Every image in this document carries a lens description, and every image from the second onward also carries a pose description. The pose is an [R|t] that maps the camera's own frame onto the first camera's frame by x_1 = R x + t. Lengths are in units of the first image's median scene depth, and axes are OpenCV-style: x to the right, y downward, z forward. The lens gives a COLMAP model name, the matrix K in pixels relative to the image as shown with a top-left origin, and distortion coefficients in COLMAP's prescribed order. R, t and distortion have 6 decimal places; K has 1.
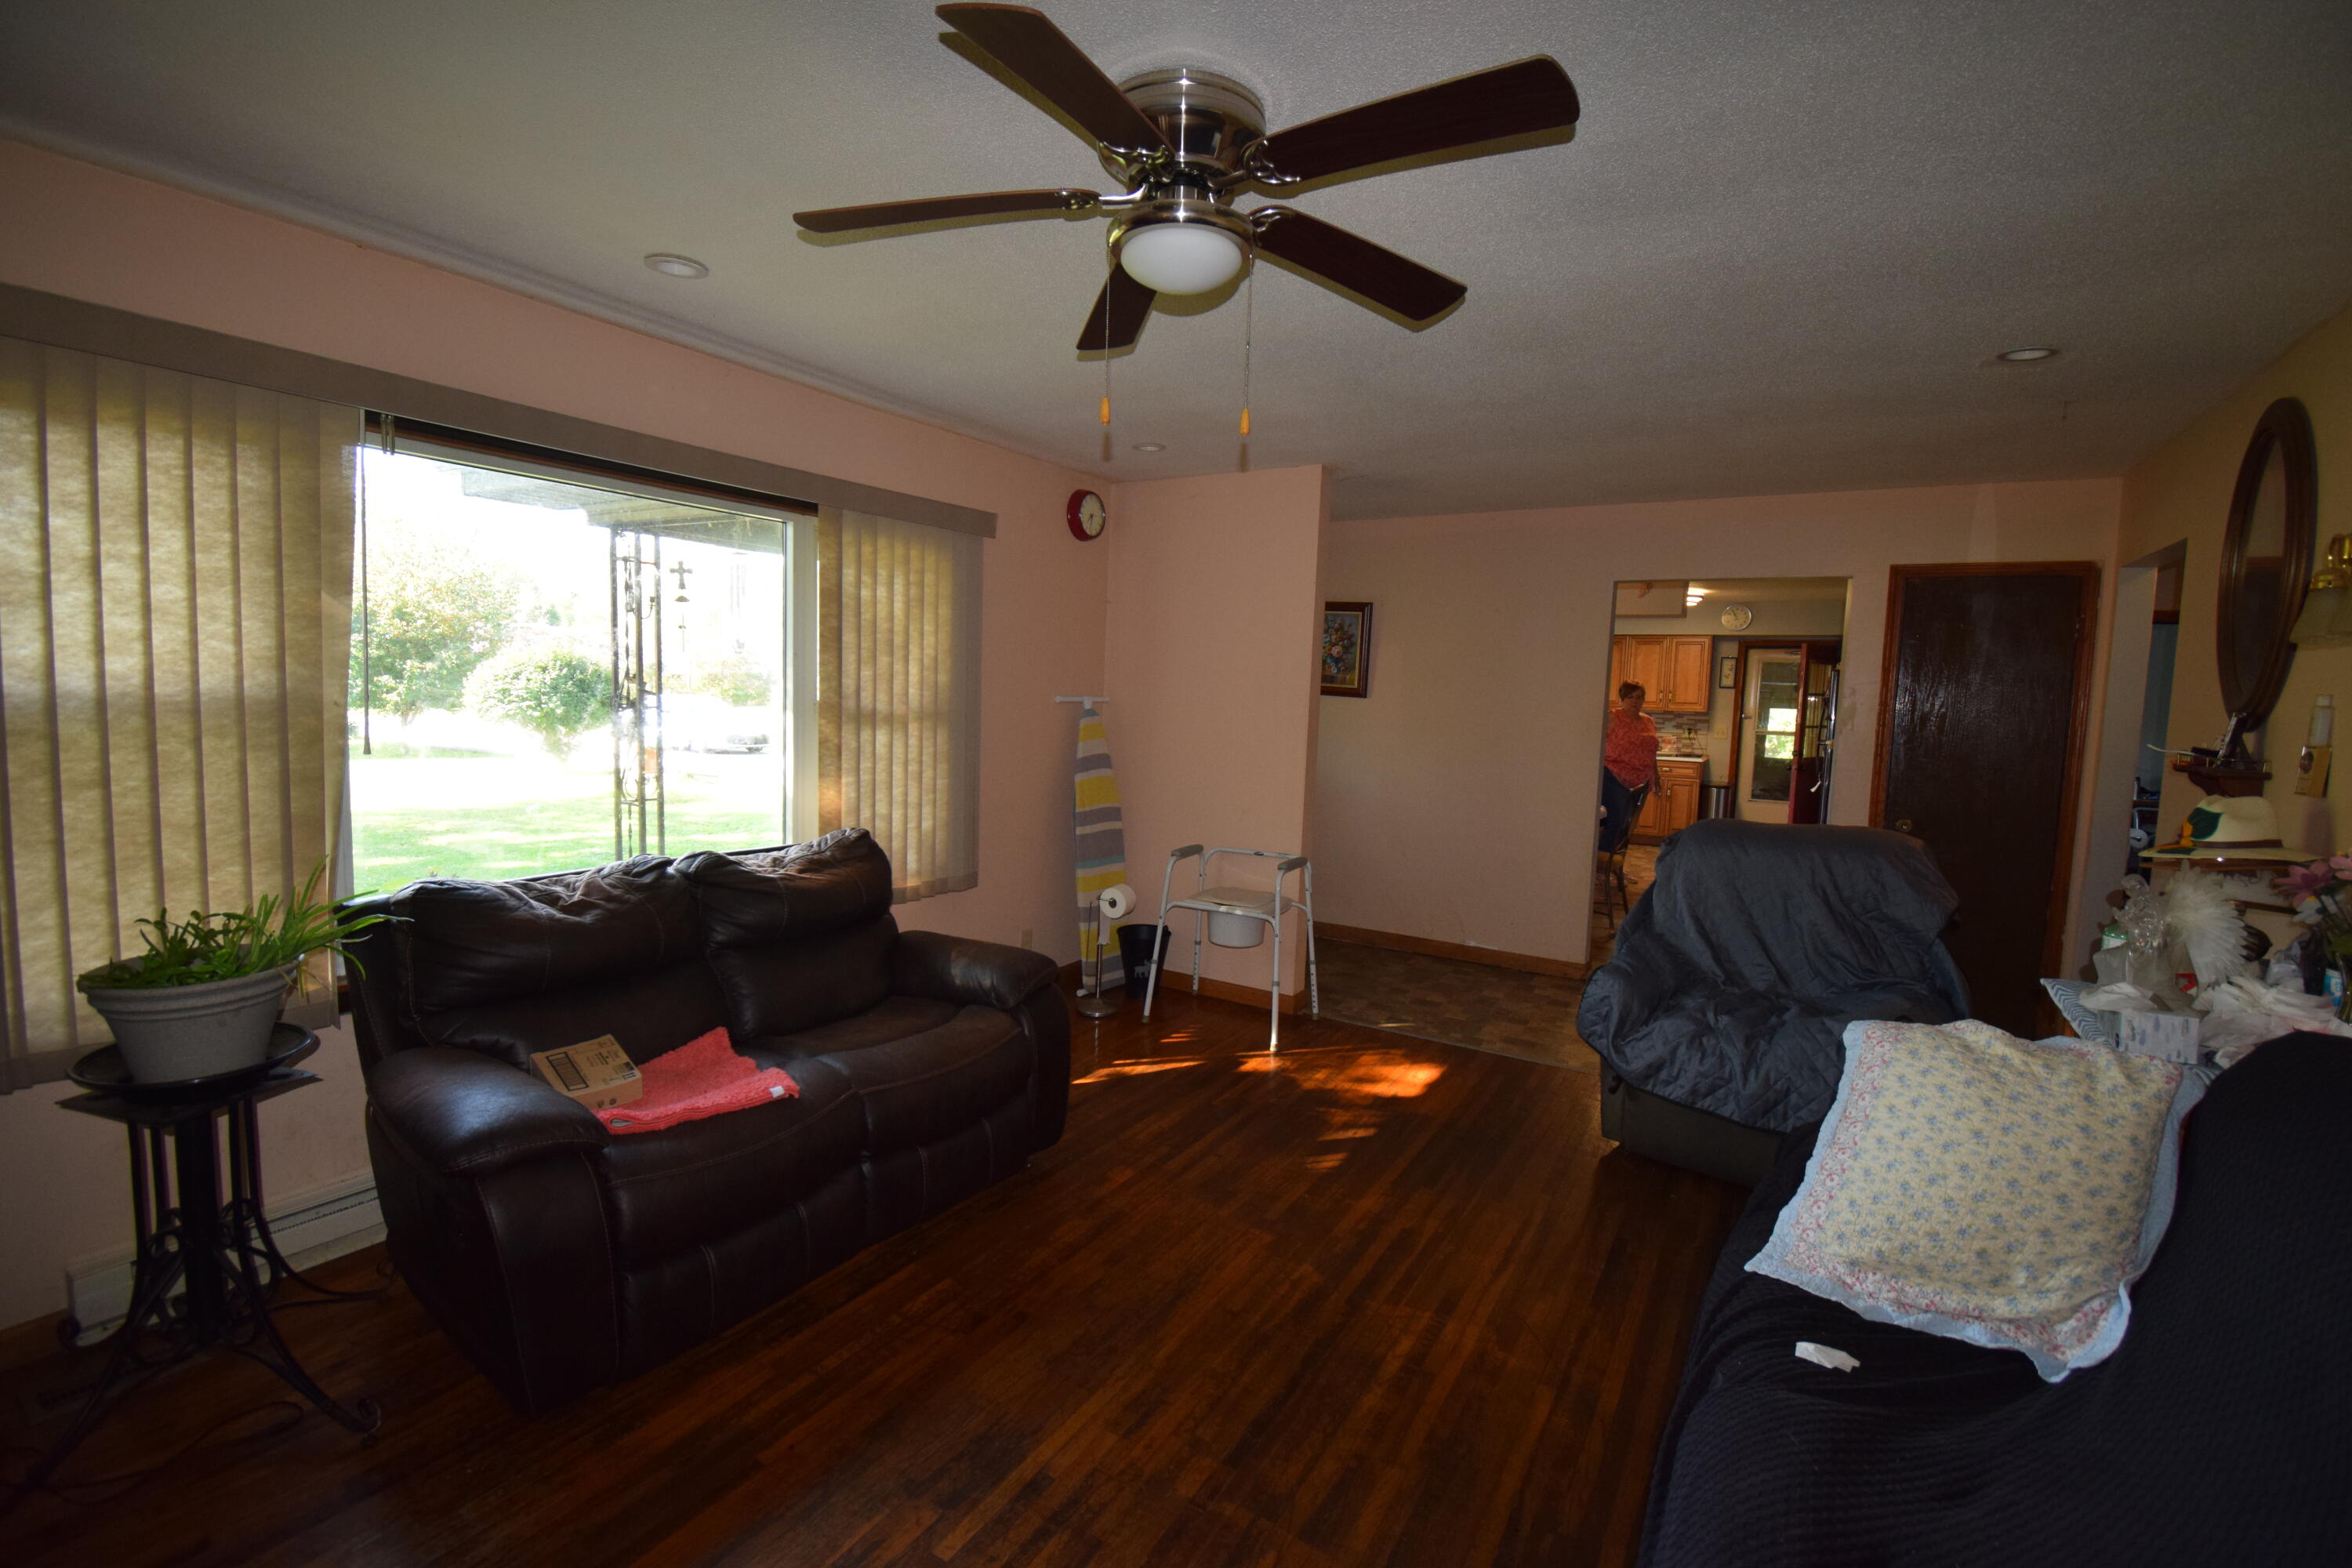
lens RADIAL K [[1037.9, 0, 1176.0], [0, 1037.9, 784.0], [0, 0, 1]] dist [-0.000680, -0.000227]
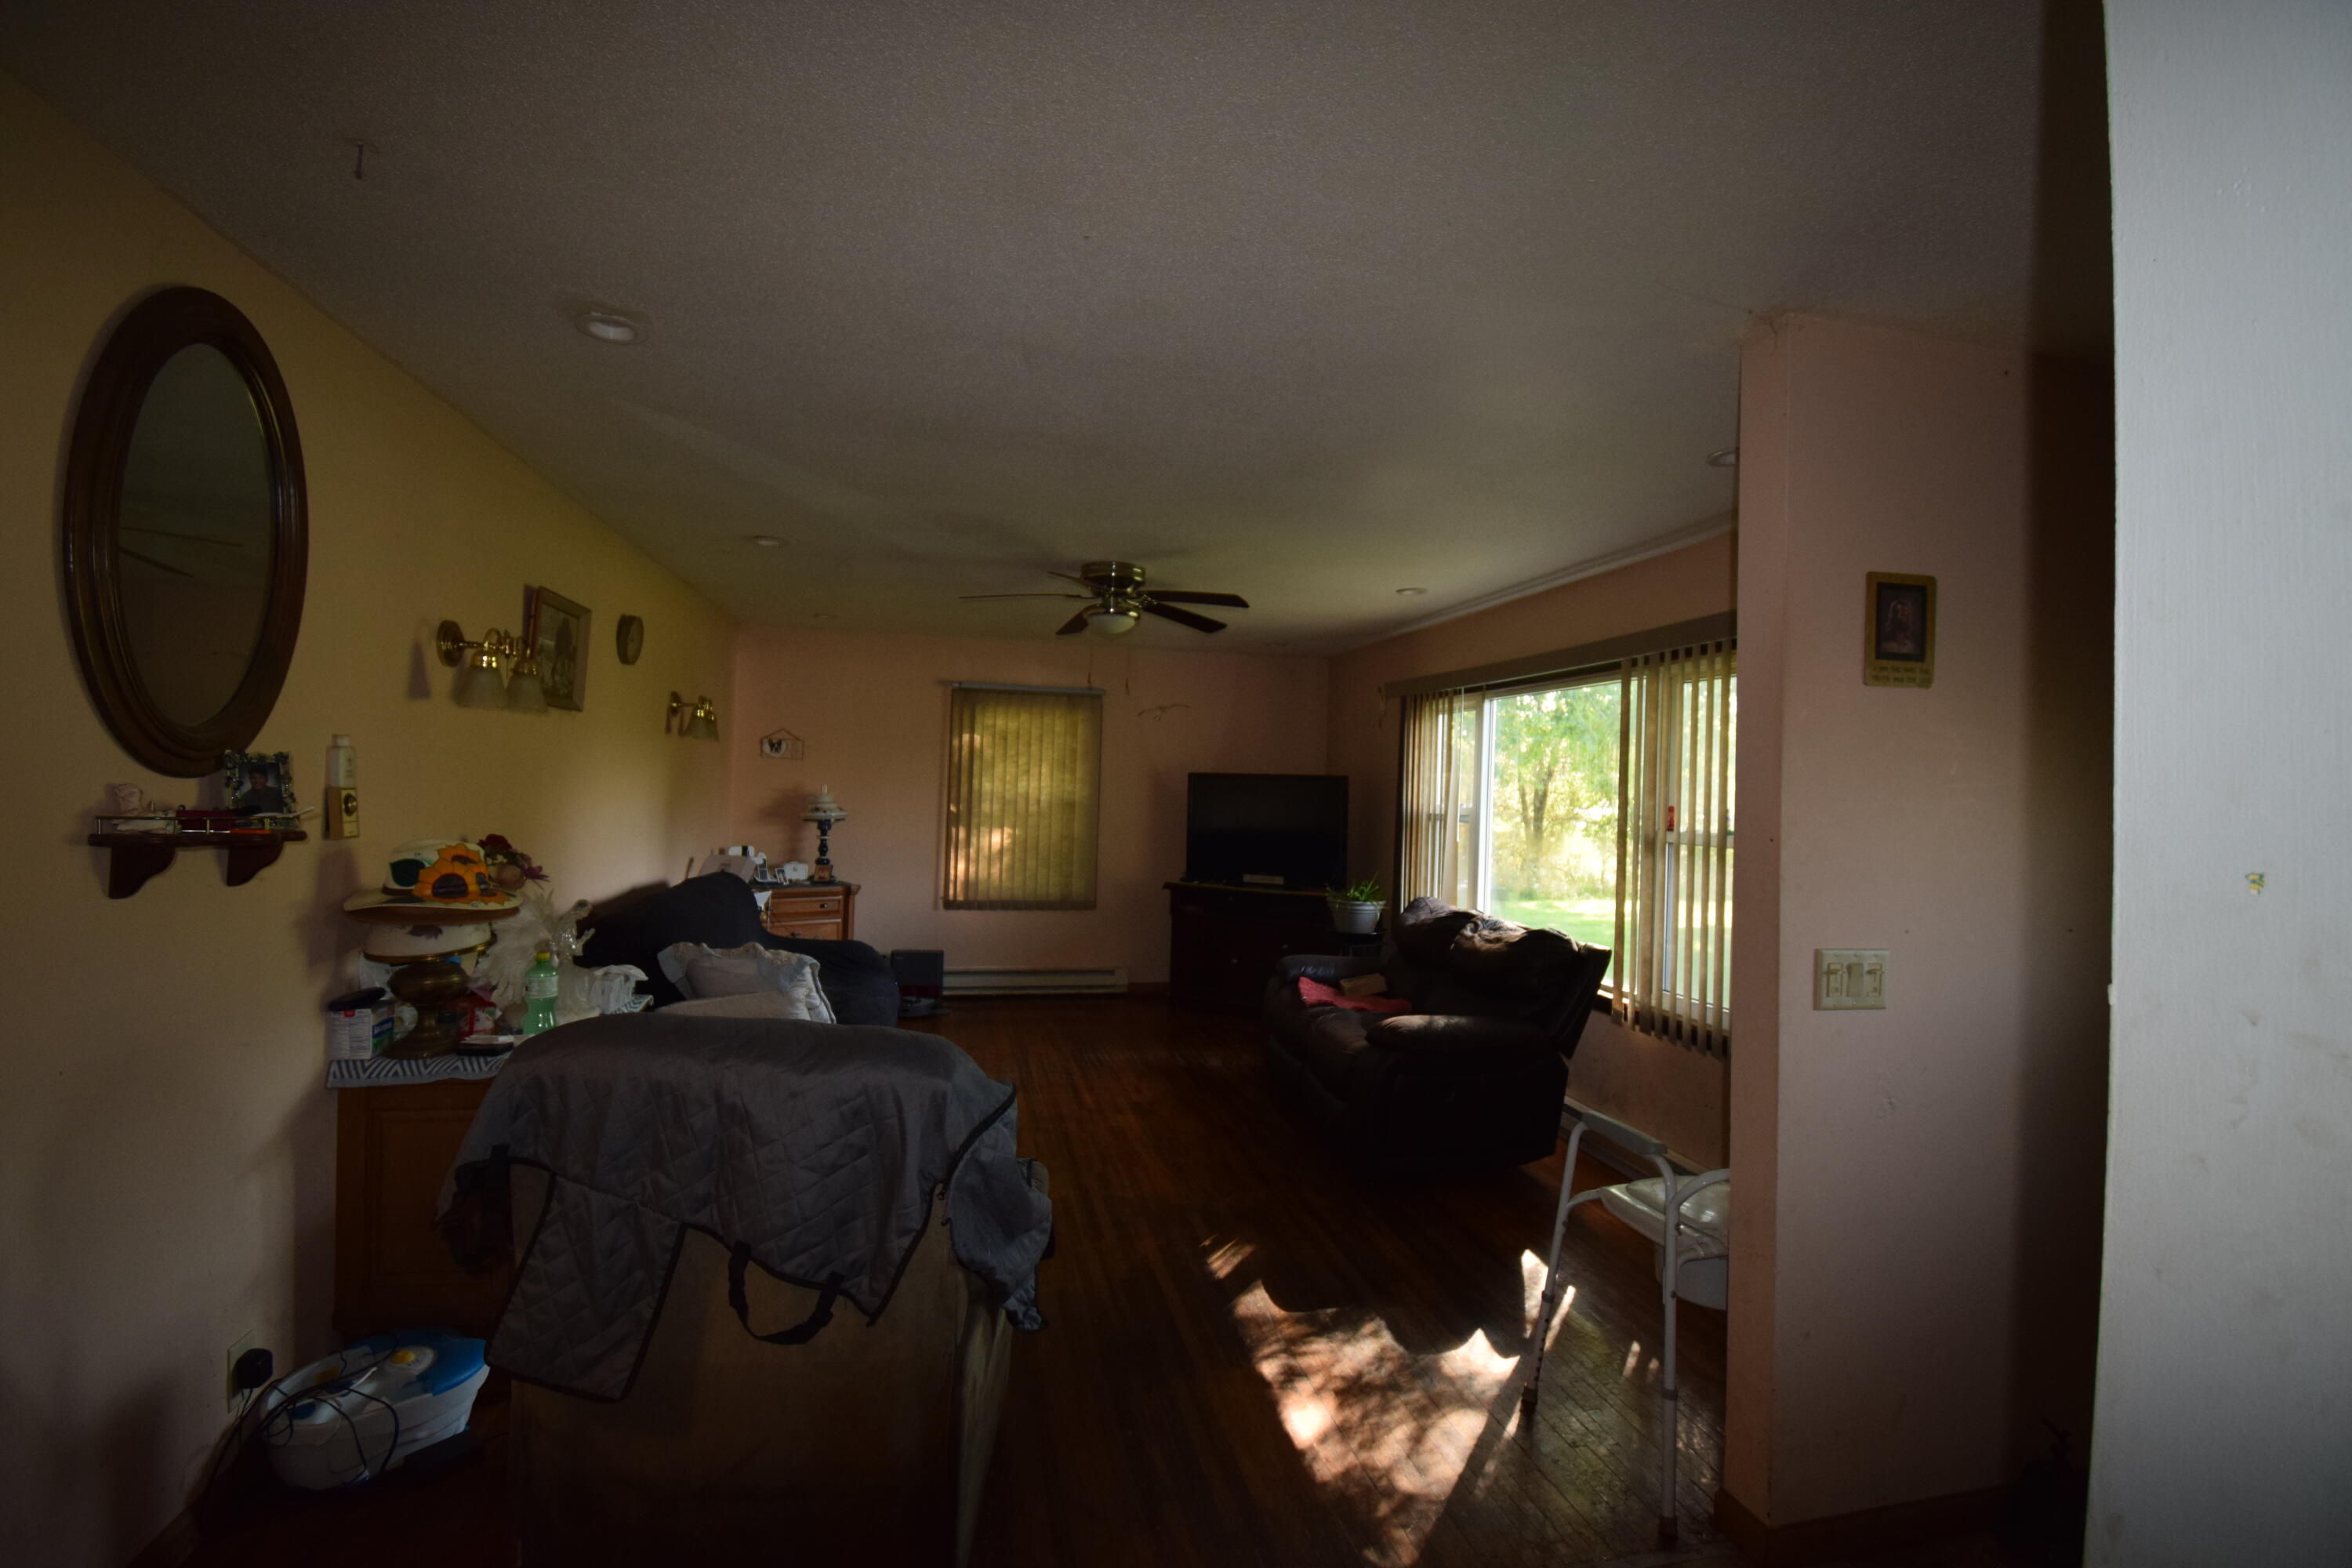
lens RADIAL K [[1037.9, 0, 1176.0], [0, 1037.9, 784.0], [0, 0, 1]] dist [-0.000680, -0.000227]
pose [[-0.730818, -0.030703, -0.681881, 1.014826], [-0.081345, 0.995786, 0.042346, -0.163107], [0.677708, 0.086414, -0.730236, 1.919827]]
